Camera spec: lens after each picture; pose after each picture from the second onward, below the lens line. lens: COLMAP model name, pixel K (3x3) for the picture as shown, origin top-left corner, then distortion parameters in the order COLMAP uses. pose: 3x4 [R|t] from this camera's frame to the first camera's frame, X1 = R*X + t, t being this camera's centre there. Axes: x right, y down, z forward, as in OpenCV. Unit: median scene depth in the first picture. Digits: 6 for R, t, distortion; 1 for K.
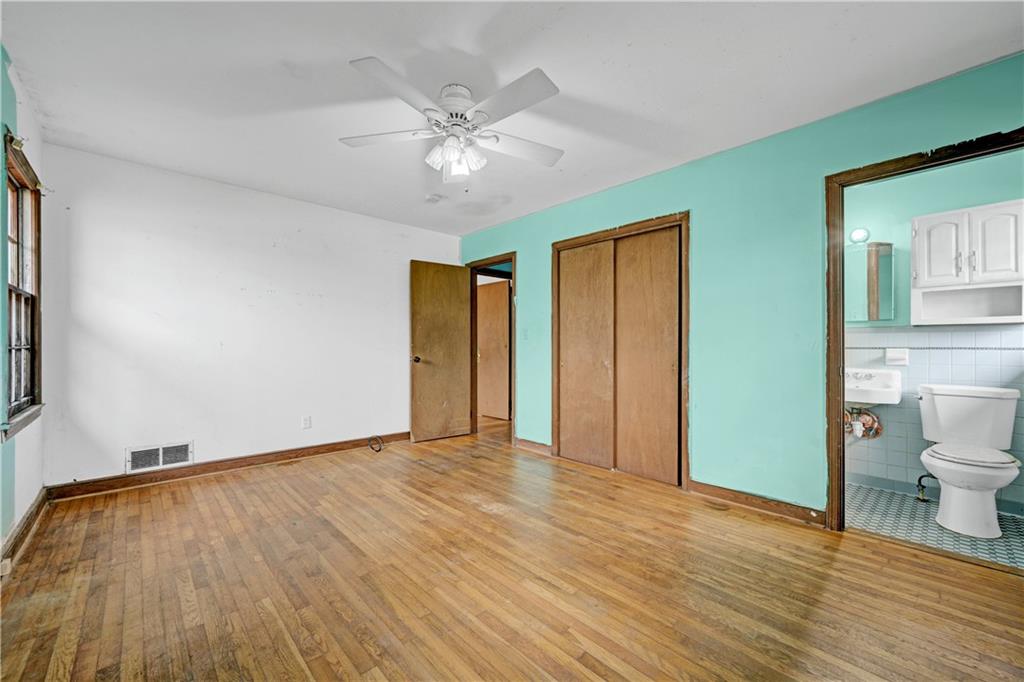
lens RADIAL K [[412.2, 0, 513.3], [0, 412.2, 343.2], [0, 0, 1]] dist [-0.001174, -0.000011]
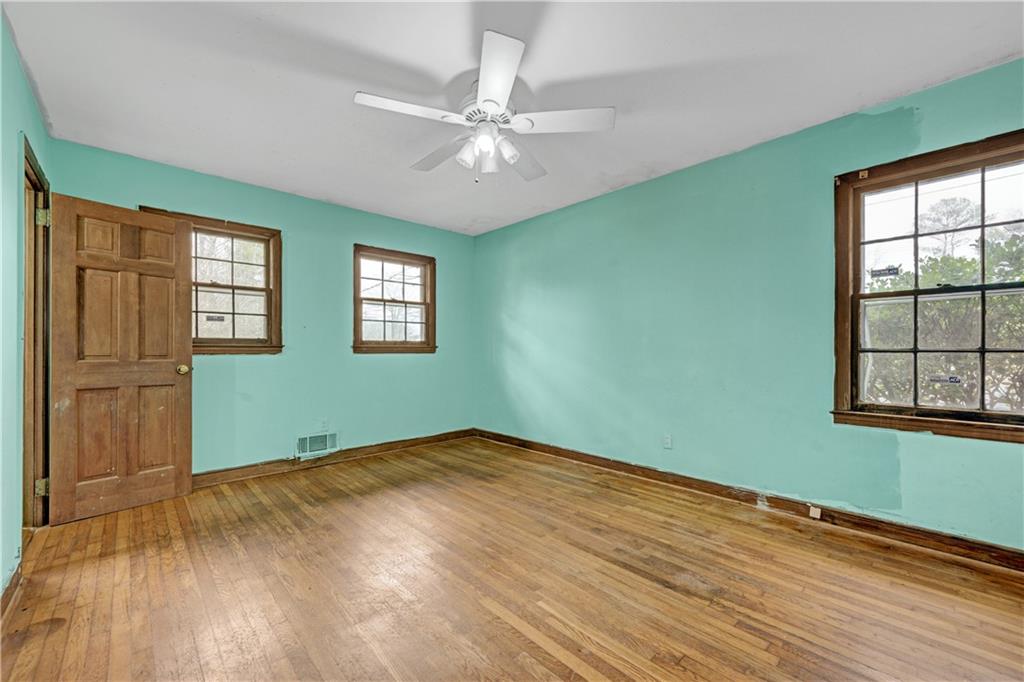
lens RADIAL K [[407.3, 0, 512.1], [0, 407.3, 353.4], [0, 0, 1]] dist [0.006068, 0.000013]
pose [[-0.999998, -0.000246, -0.002071, -0.141175], [-0.000255, 0.999991, 0.004254, 0.009487], [0.002069, 0.004255, -0.999989, 1.414874]]
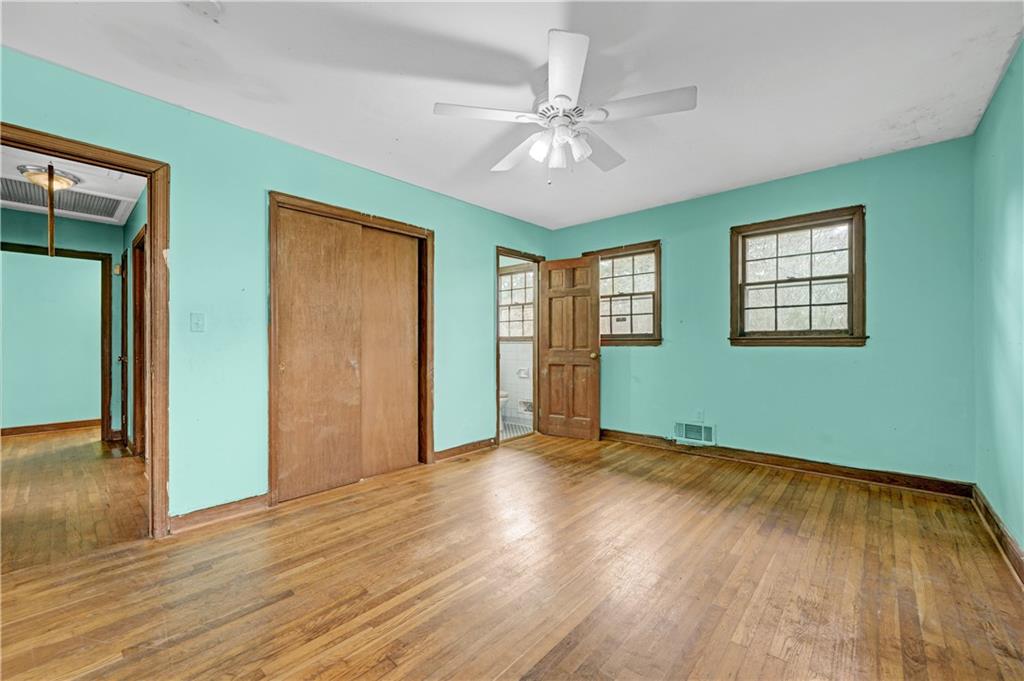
lens RADIAL K [[412.2, 0, 513.3], [0, 412.2, 342.7], [0, 0, 1]] dist [-0.001174, -0.000011]
pose [[-0.098495, 0.002388, 0.995135, -0.791133], [-0.001185, 0.999996, -0.002517, 0.009297], [-0.995137, -0.001427, -0.098492, 0.871501]]
